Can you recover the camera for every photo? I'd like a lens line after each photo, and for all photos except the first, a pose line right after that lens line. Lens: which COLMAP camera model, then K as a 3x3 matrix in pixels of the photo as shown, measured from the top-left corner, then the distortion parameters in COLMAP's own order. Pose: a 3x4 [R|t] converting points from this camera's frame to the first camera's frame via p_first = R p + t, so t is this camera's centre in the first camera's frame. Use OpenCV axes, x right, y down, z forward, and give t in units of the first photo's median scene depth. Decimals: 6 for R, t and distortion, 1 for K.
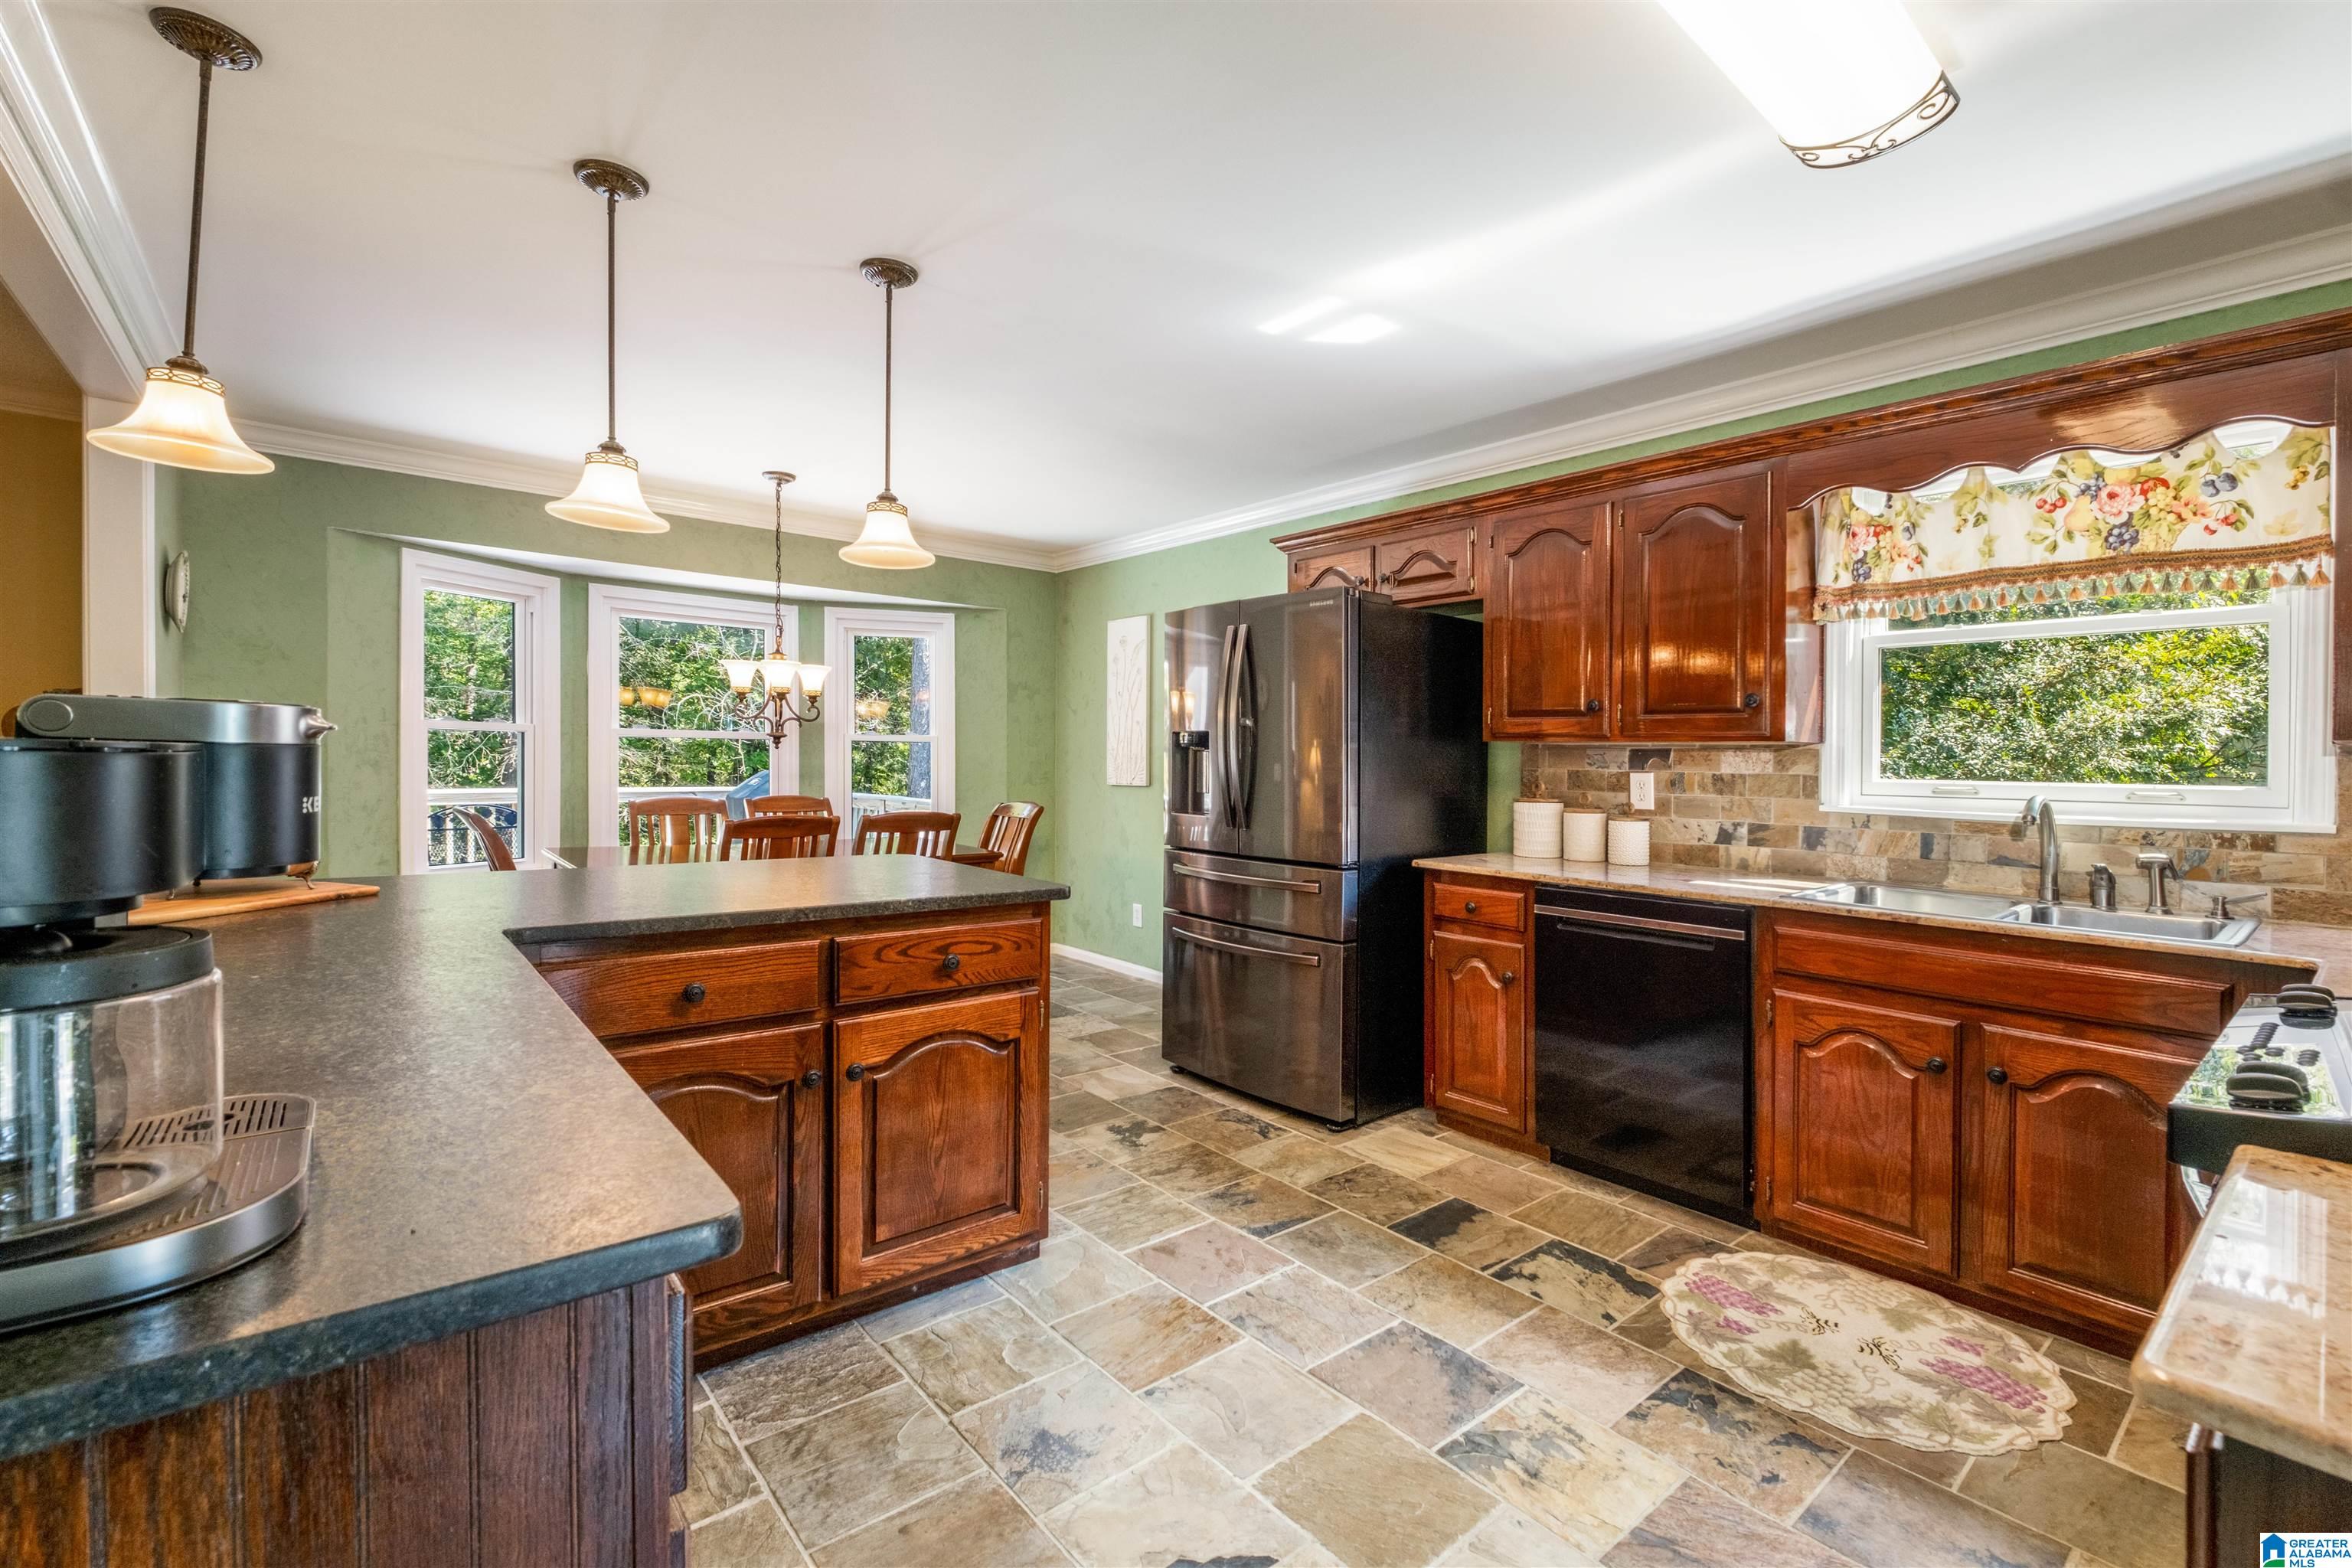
lens RADIAL K [[1018.6, 0, 1181.7], [0, 1018.6, 771.6], [0, 0, 1]] dist [-0.004145, -0.000191]
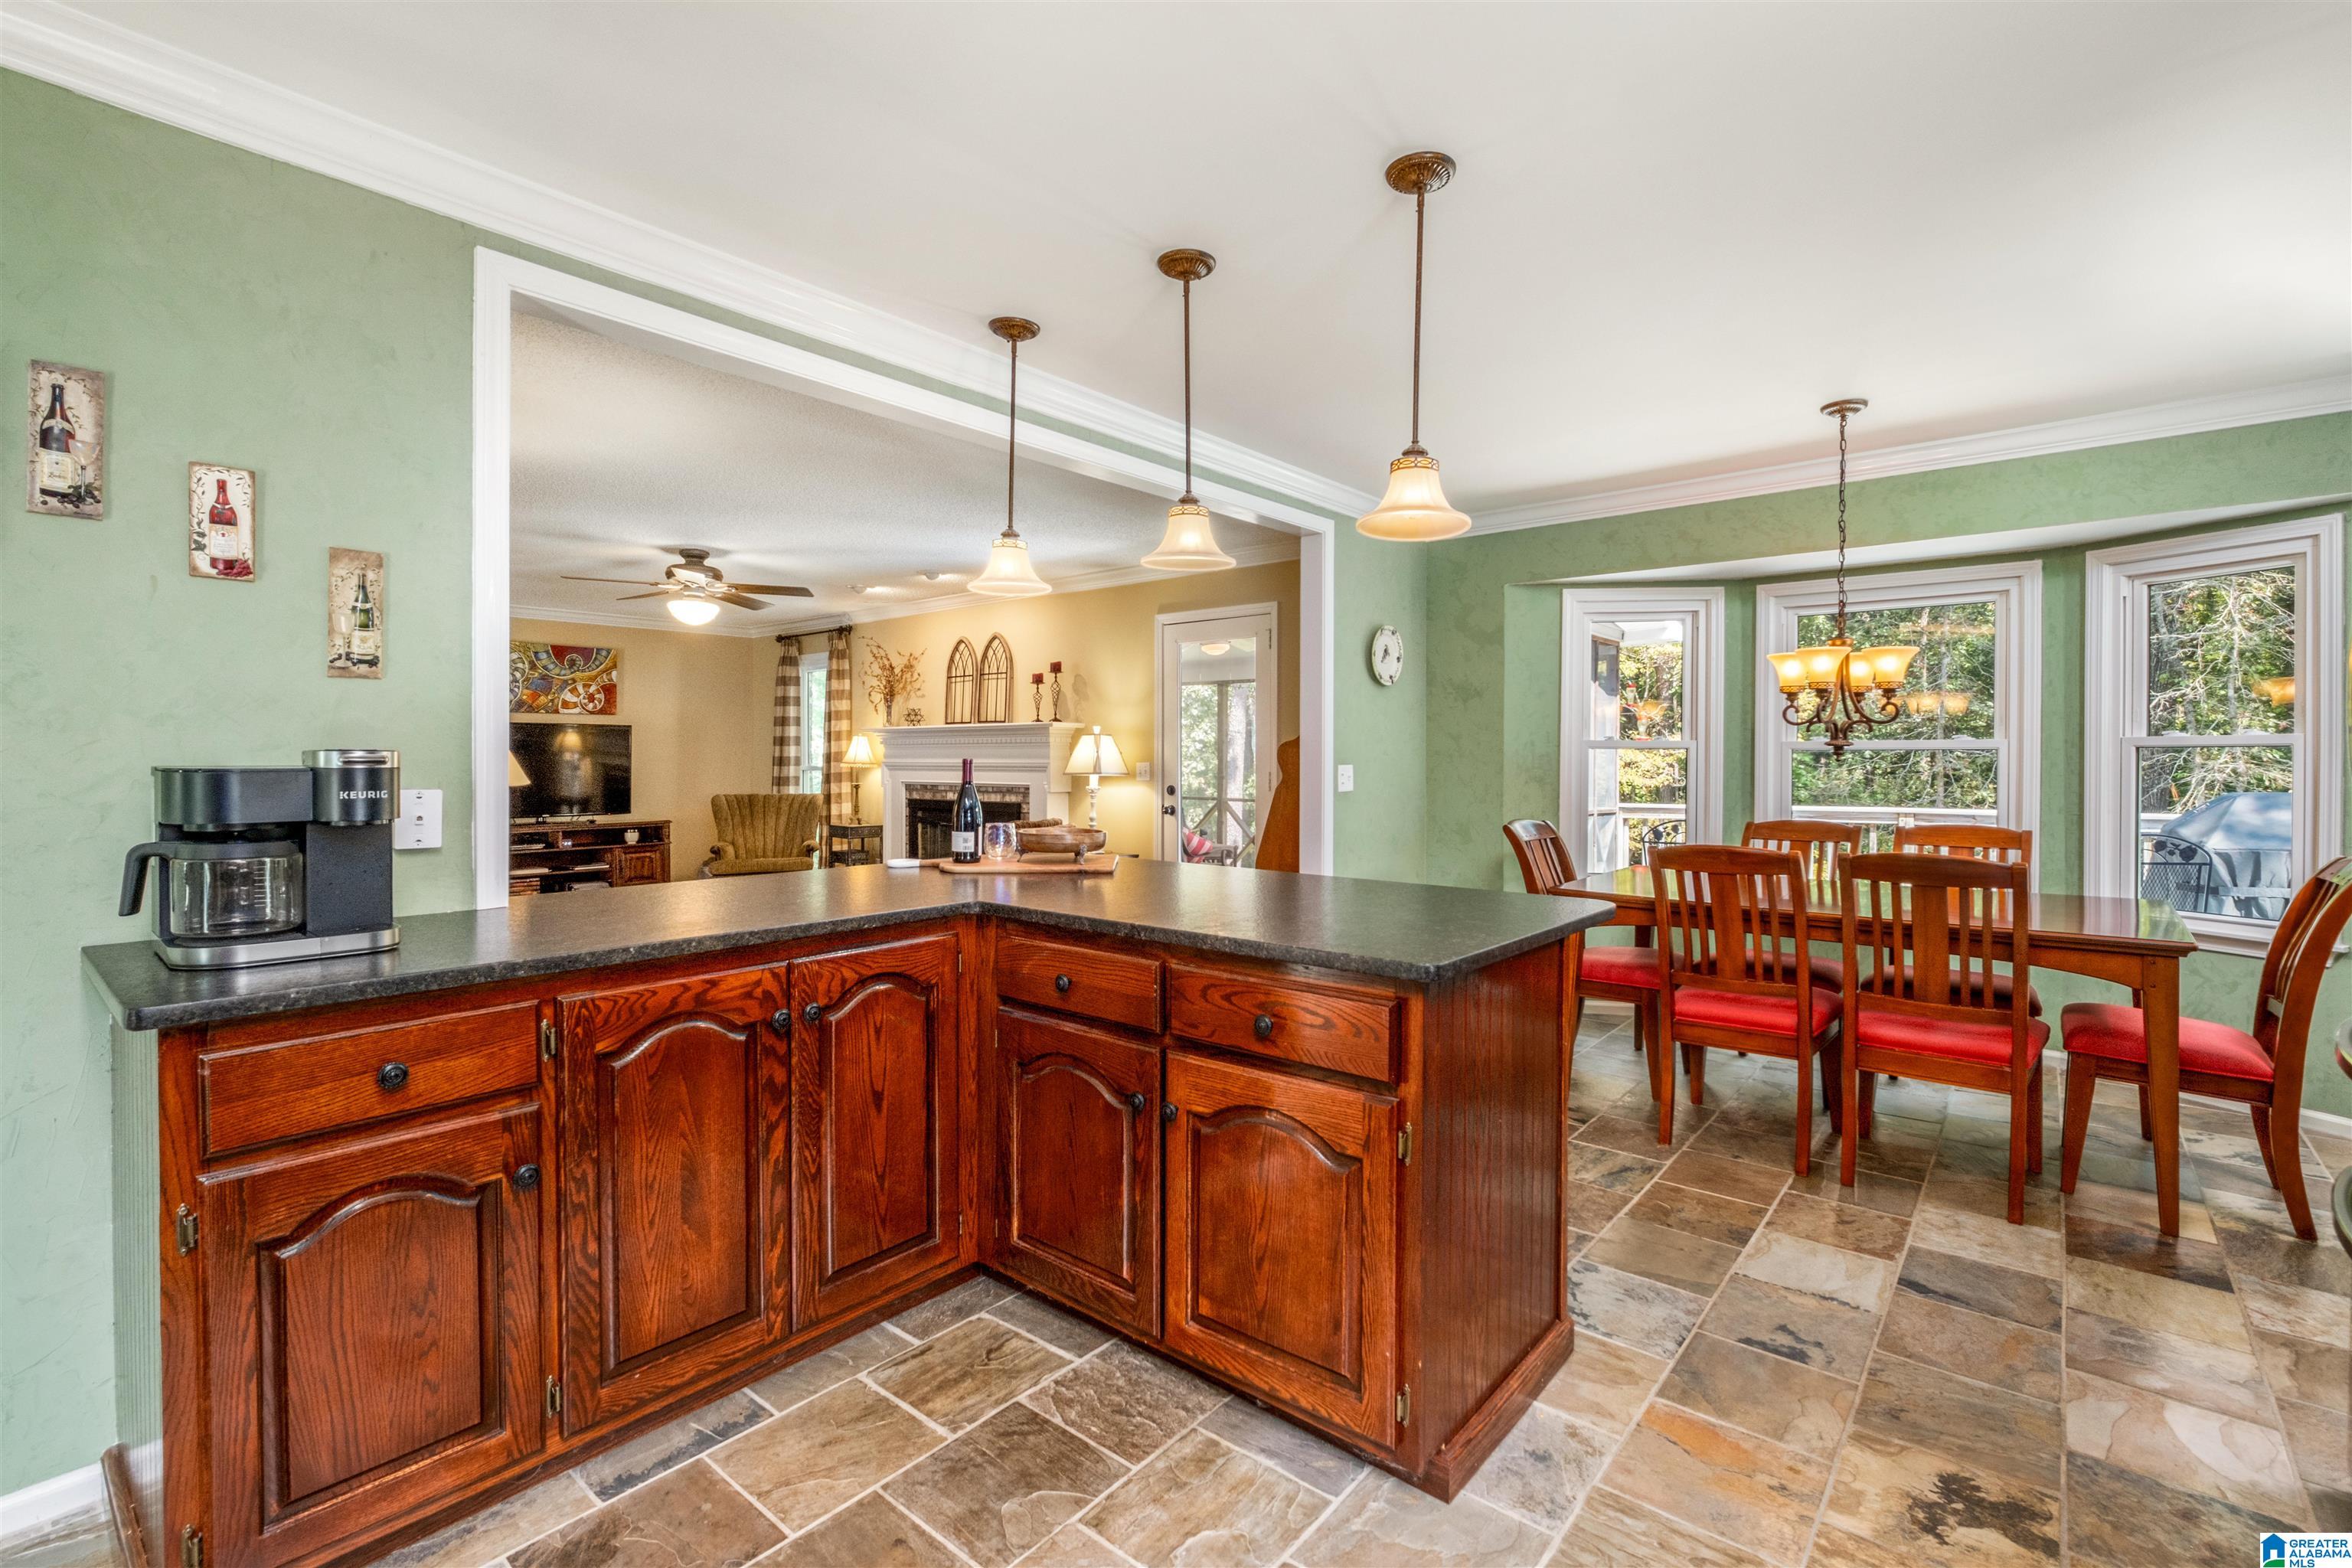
lens RADIAL K [[1018.6, 0, 1183.7], [0, 1018.6, 780.0], [0, 0, 1]] dist [-0.004145, -0.000191]
pose [[0.198512, 0.001841, -0.980097, 0.393792], [-0.010536, 0.999944, -0.000256, -0.004670], [0.980042, 0.010377, 0.198520, 0.549329]]
